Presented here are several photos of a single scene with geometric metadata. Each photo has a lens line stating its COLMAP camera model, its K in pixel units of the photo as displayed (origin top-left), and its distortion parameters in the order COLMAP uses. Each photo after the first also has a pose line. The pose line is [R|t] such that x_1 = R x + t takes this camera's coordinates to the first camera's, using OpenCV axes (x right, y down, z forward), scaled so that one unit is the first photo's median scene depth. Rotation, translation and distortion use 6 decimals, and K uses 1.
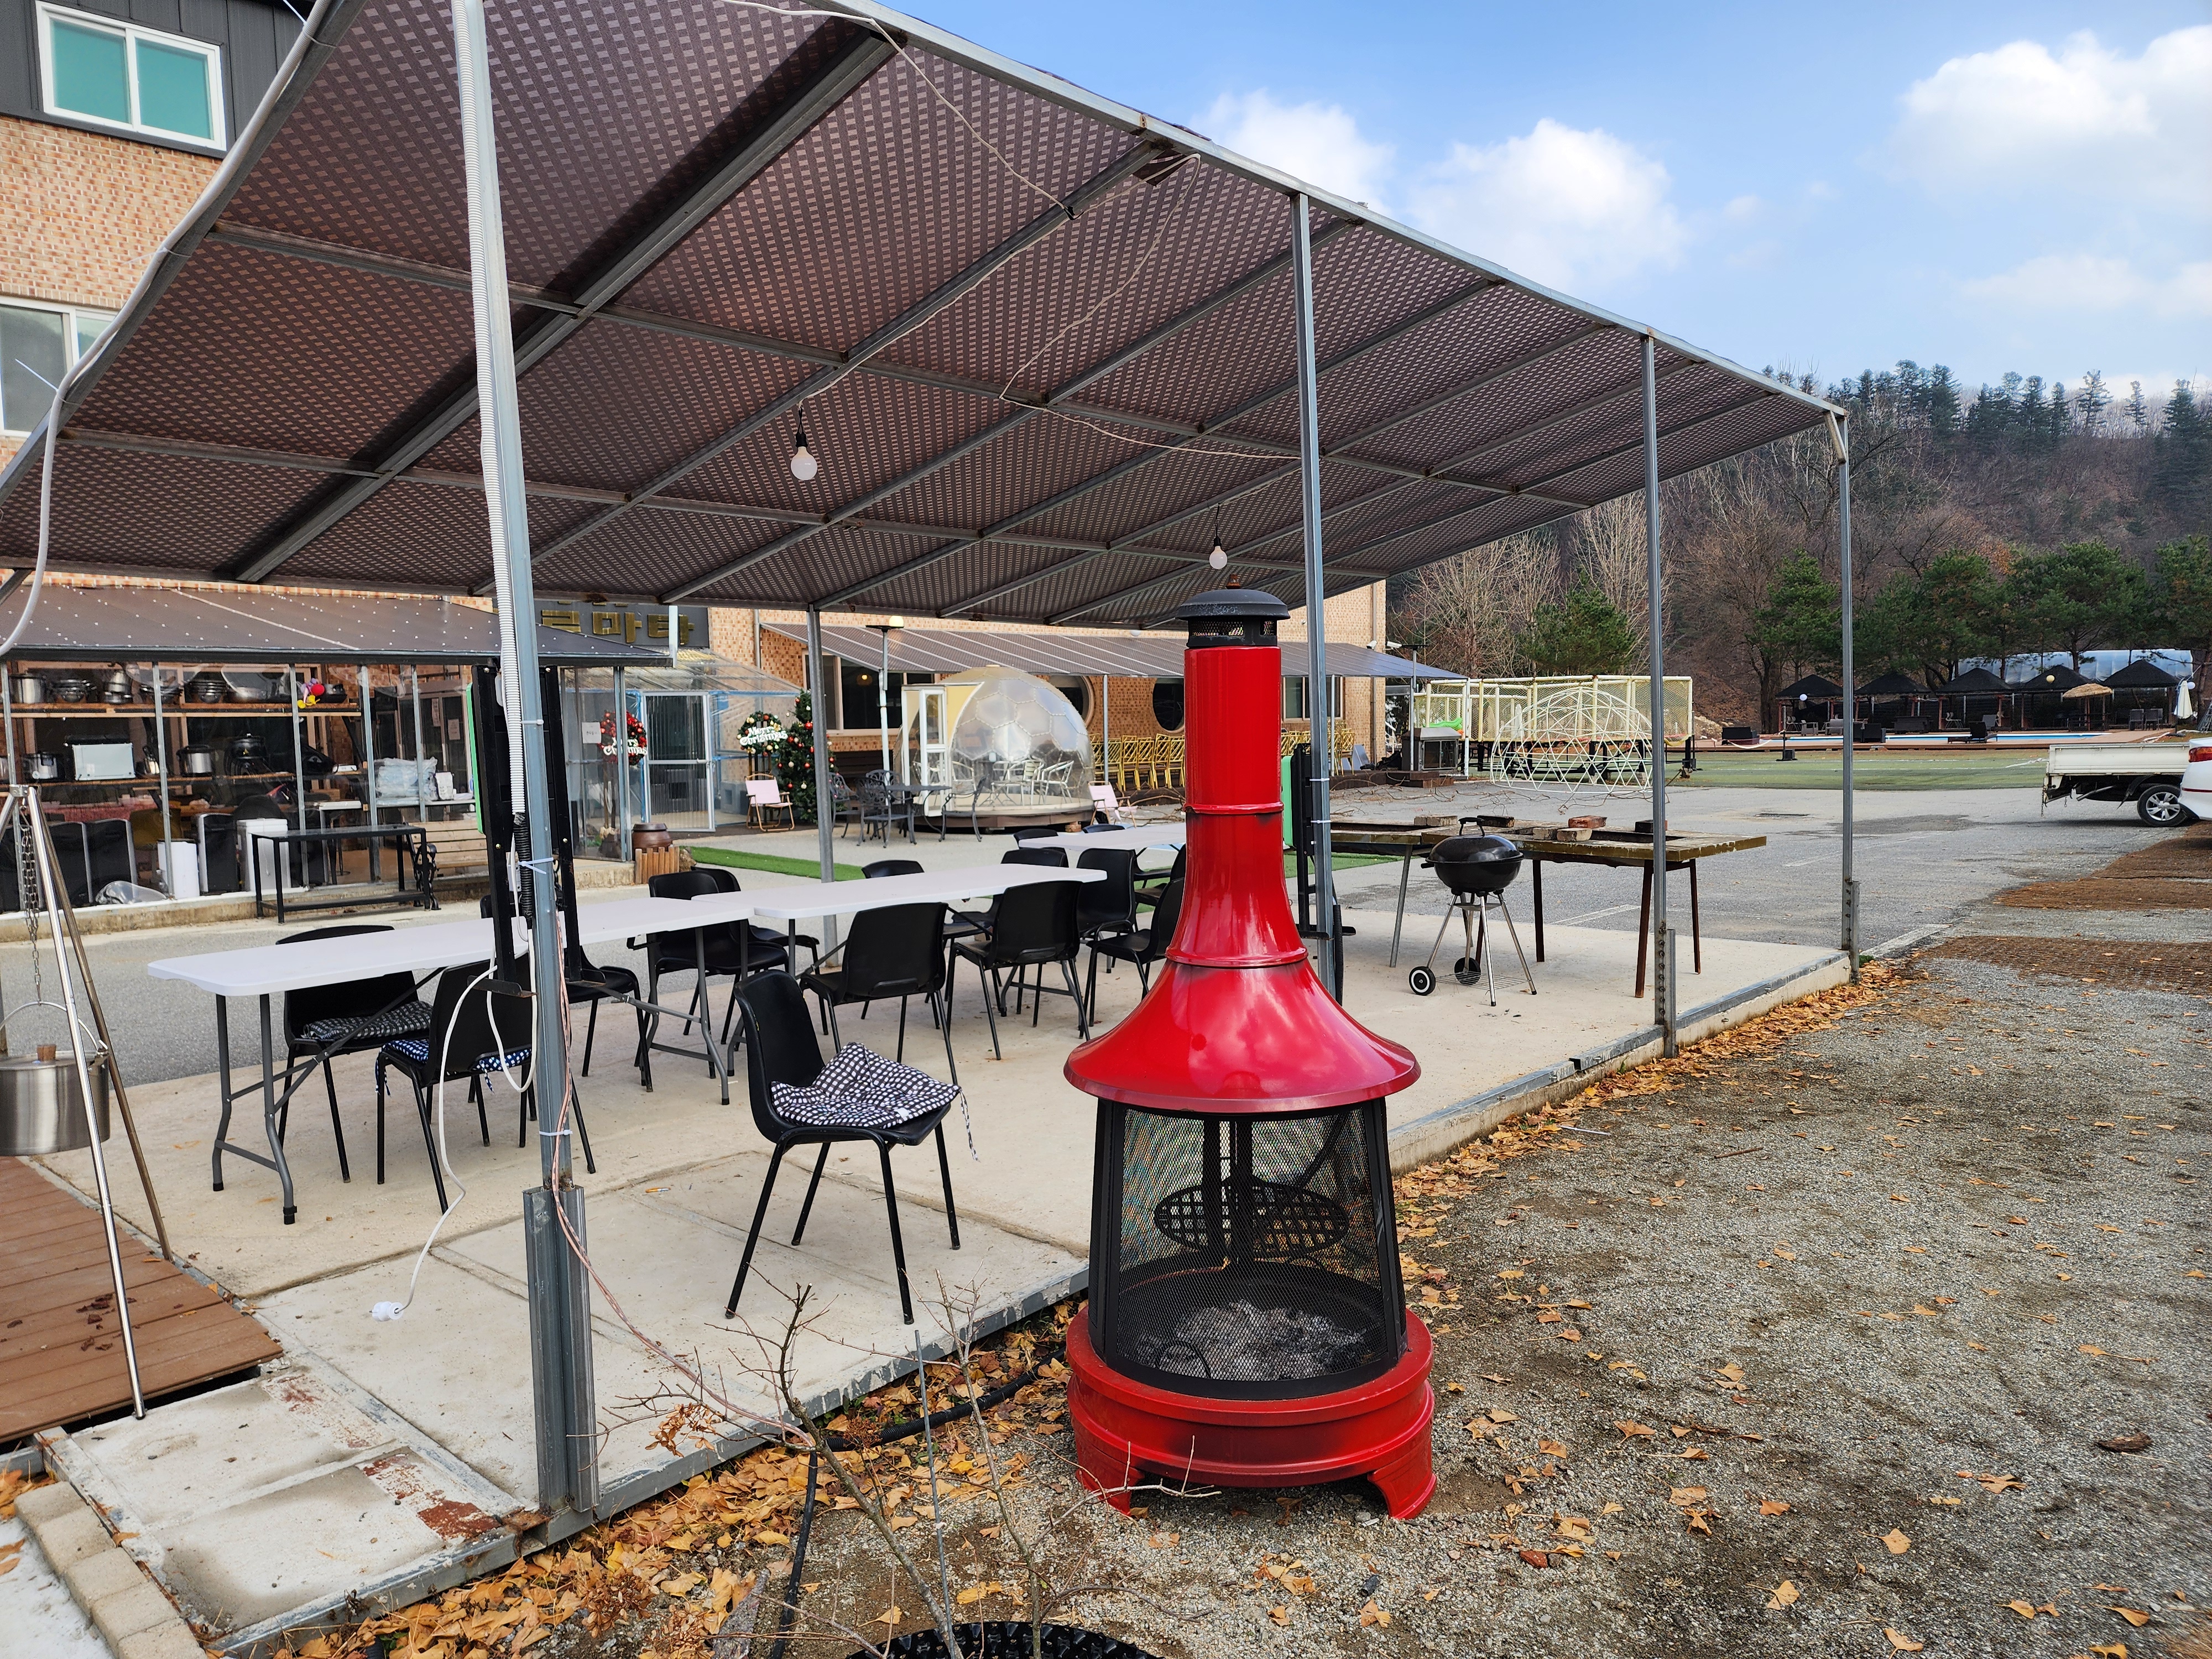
lens RADIAL K [[1484.0, 0, 1101.3], [0, 1484.0, 848.6], [0, 0, 1]] dist [0.010826, -0.004896]
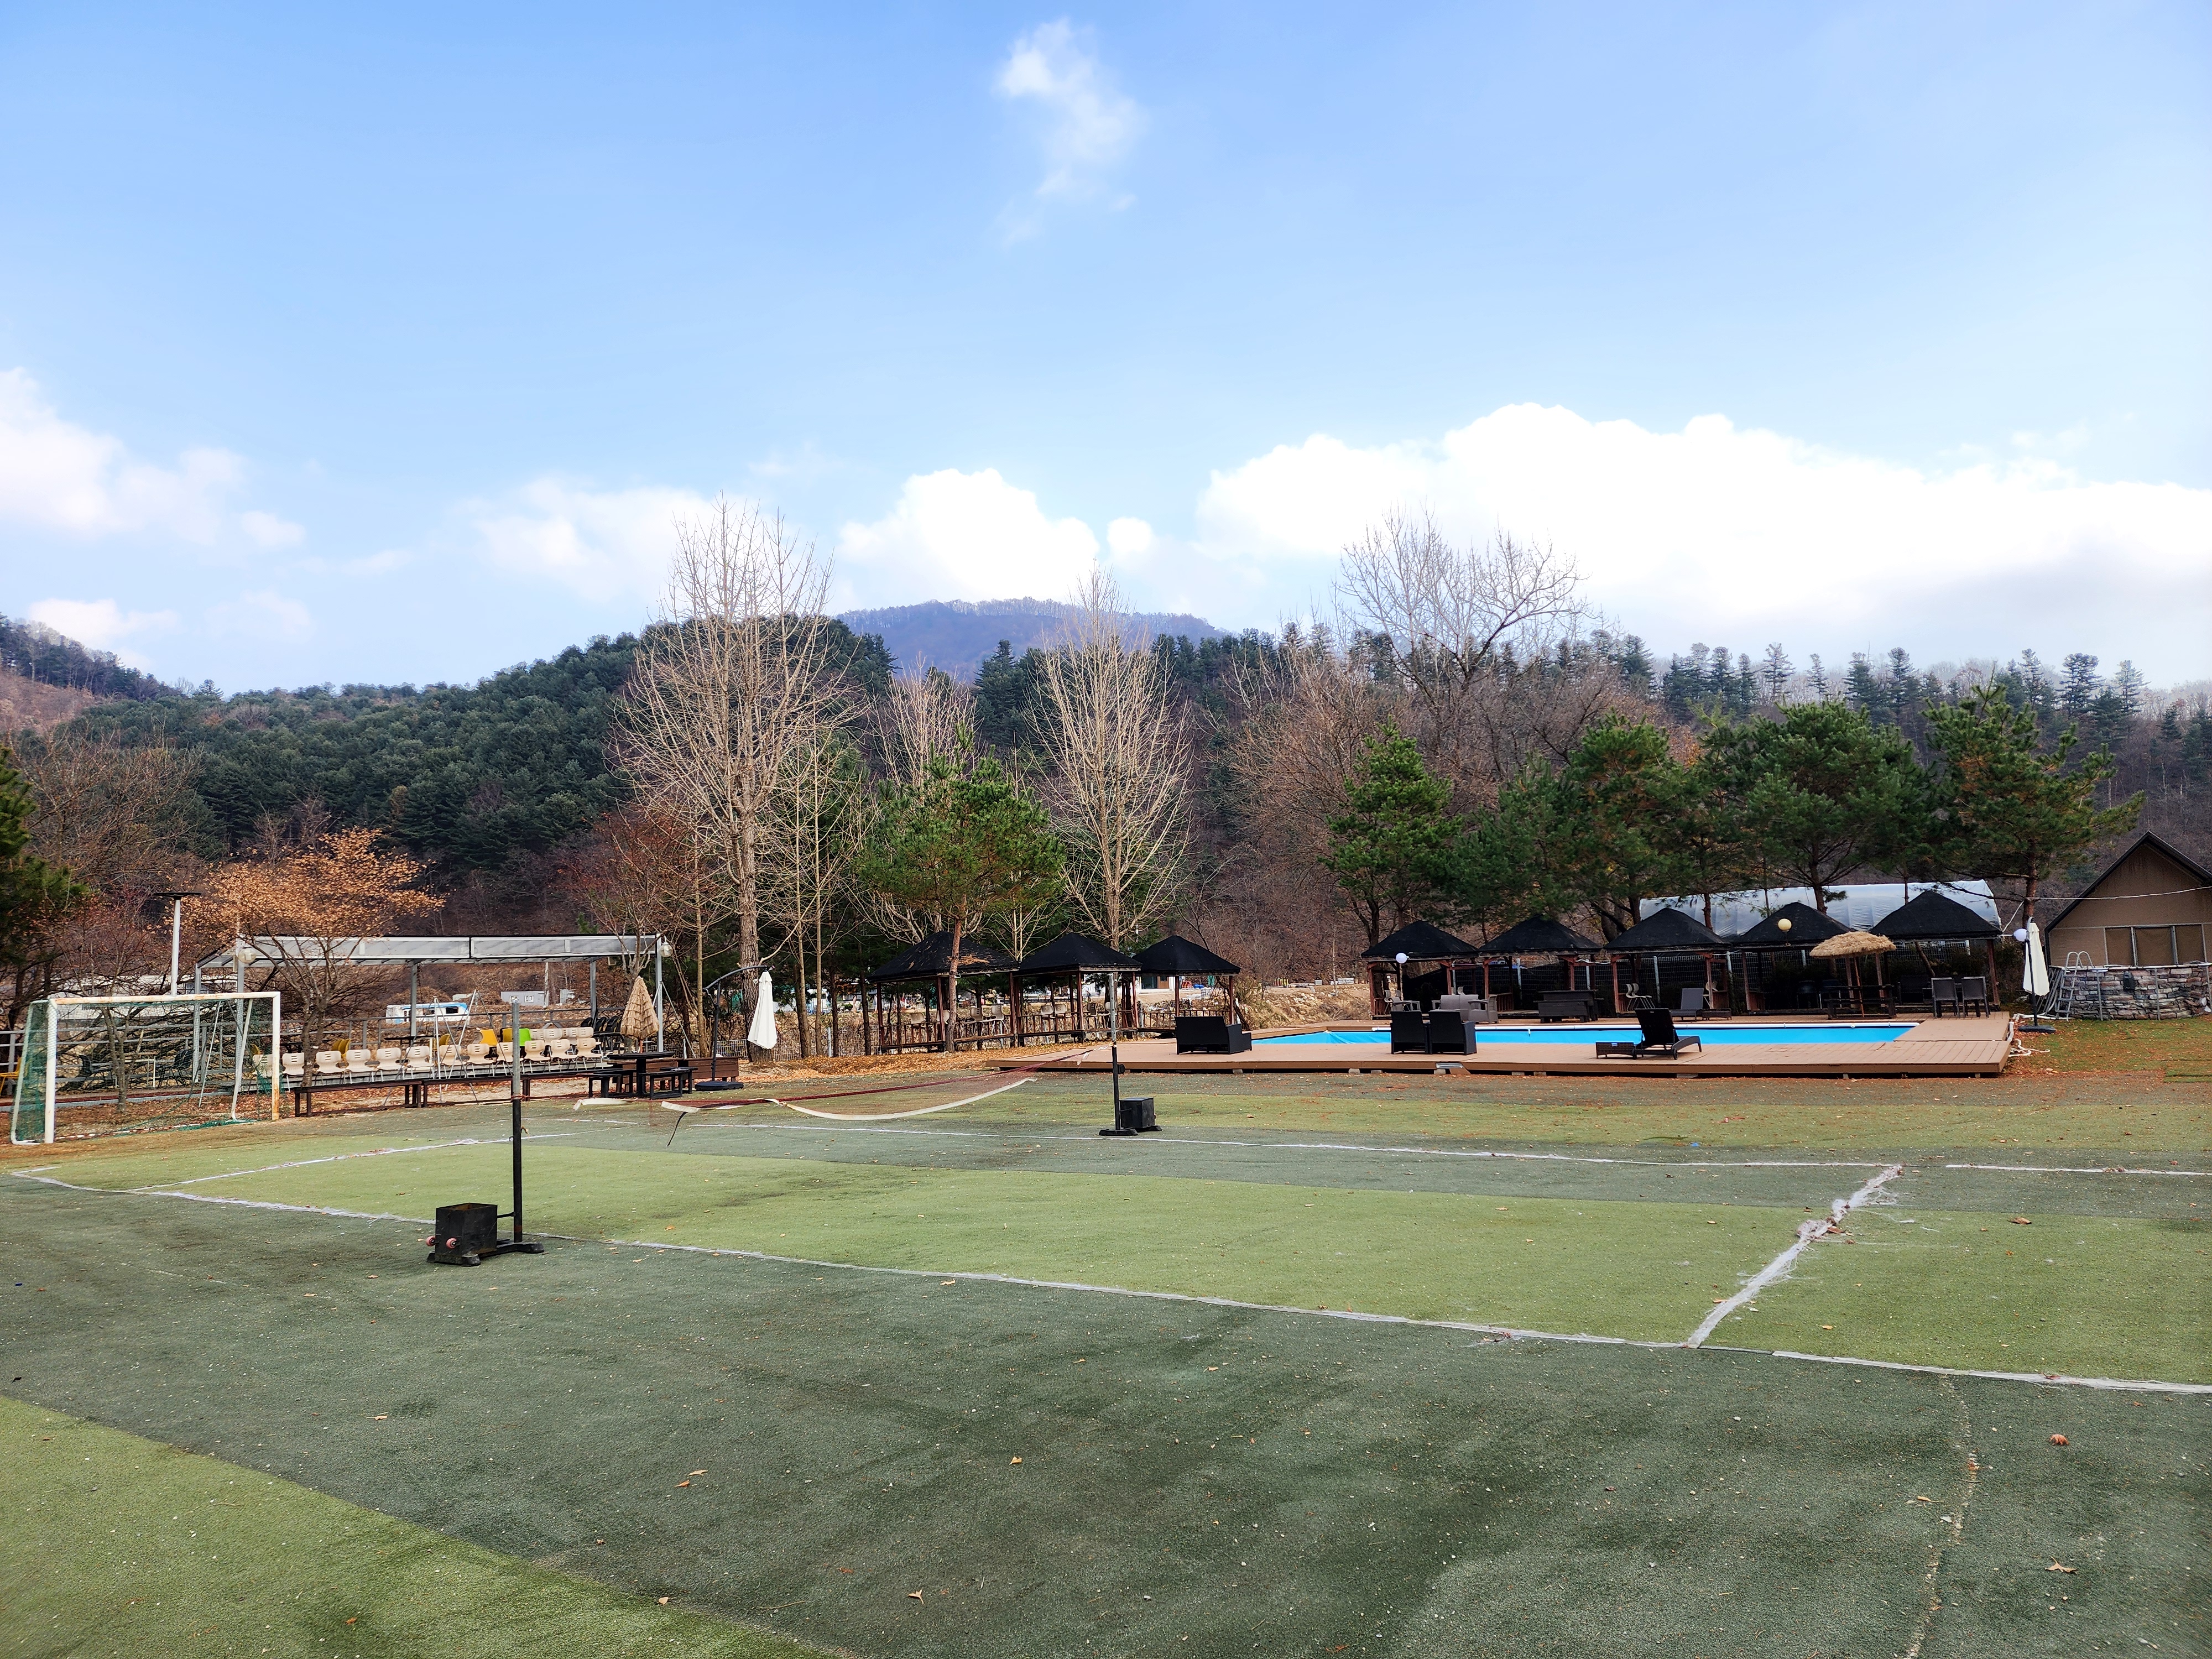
lens RADIAL K [[1453.5, 0, 1095.6], [0, 1453.5, 826.3], [0, 0, 1]] dist [0.060864, -0.058828]
pose [[0.990542, 0.007828, 0.136983, 0.261648], [0.019169, 0.980684, -0.194658, -0.040602], [-0.135861, 0.195443, 0.971259, 0.422976]]
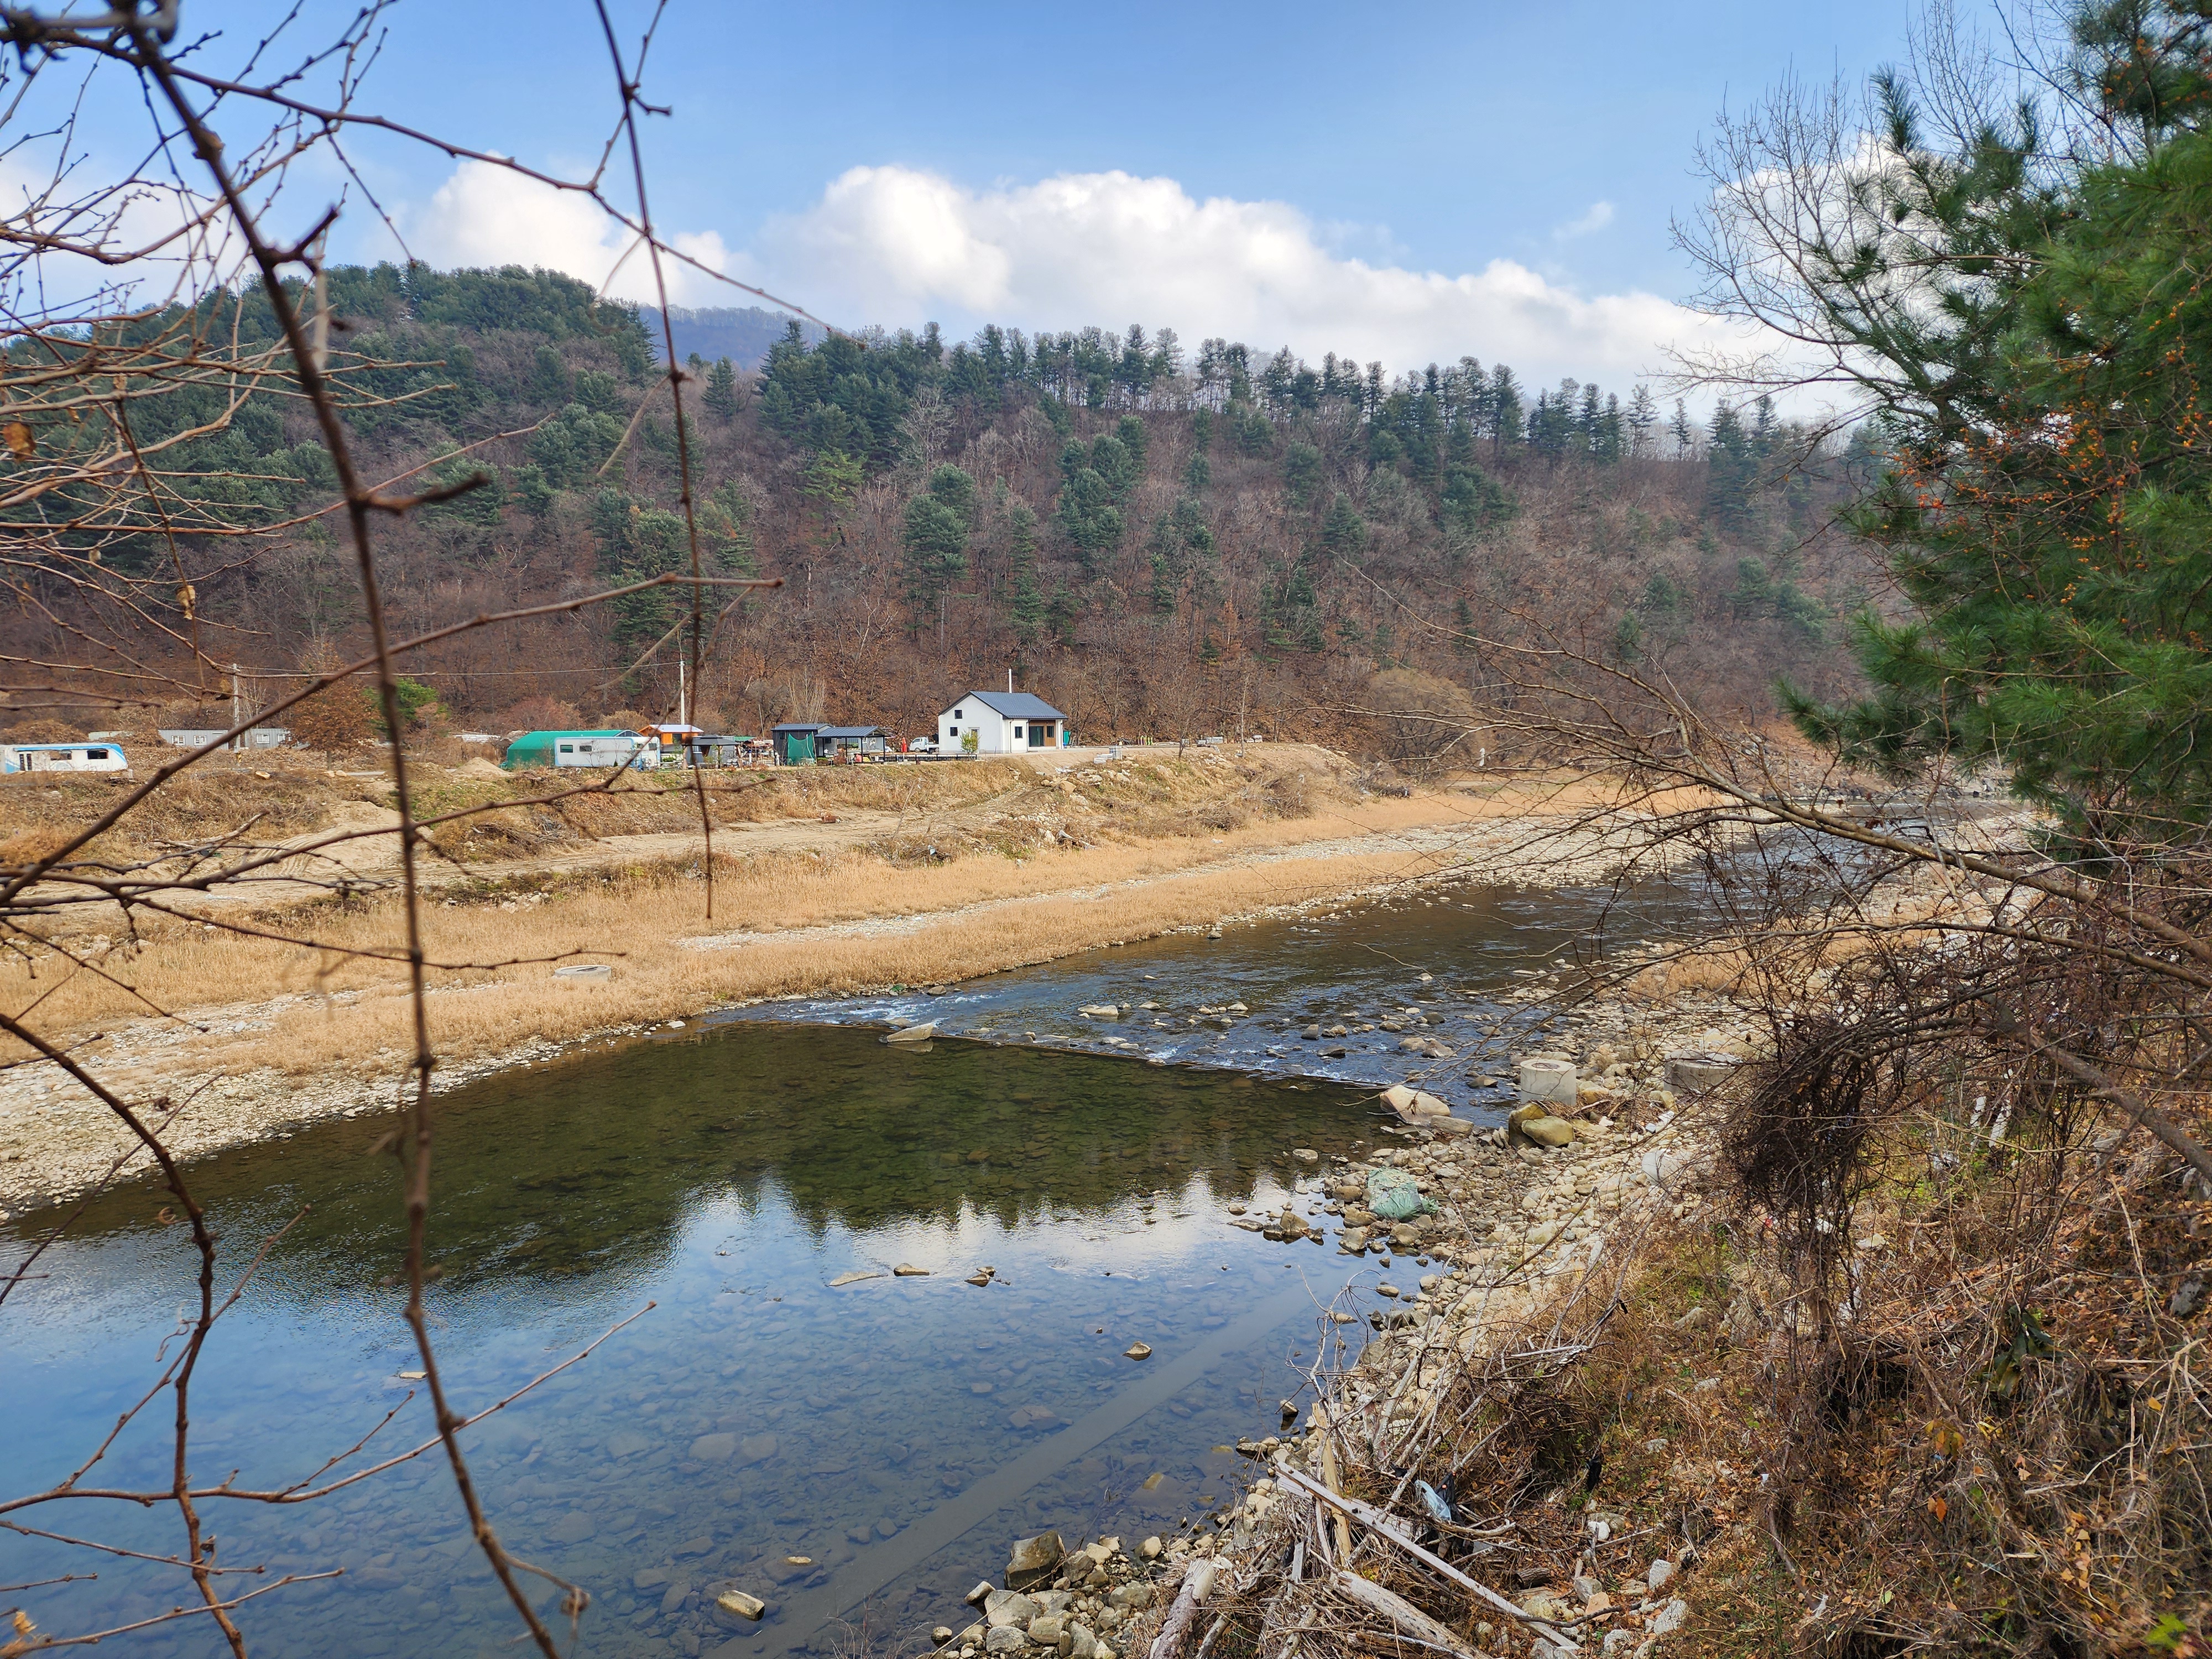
lens RADIAL K [[1453.5, 0, 1085.6], [0, 1453.5, 846.4], [0, 0, 1]] dist [0.060864, -0.058828]
pose [[0.950984, -0.010493, 0.309062, 0.145887], [0.015981, 0.999756, -0.015233, -0.073026], [-0.308826, 0.019426, 0.950920, 0.890561]]
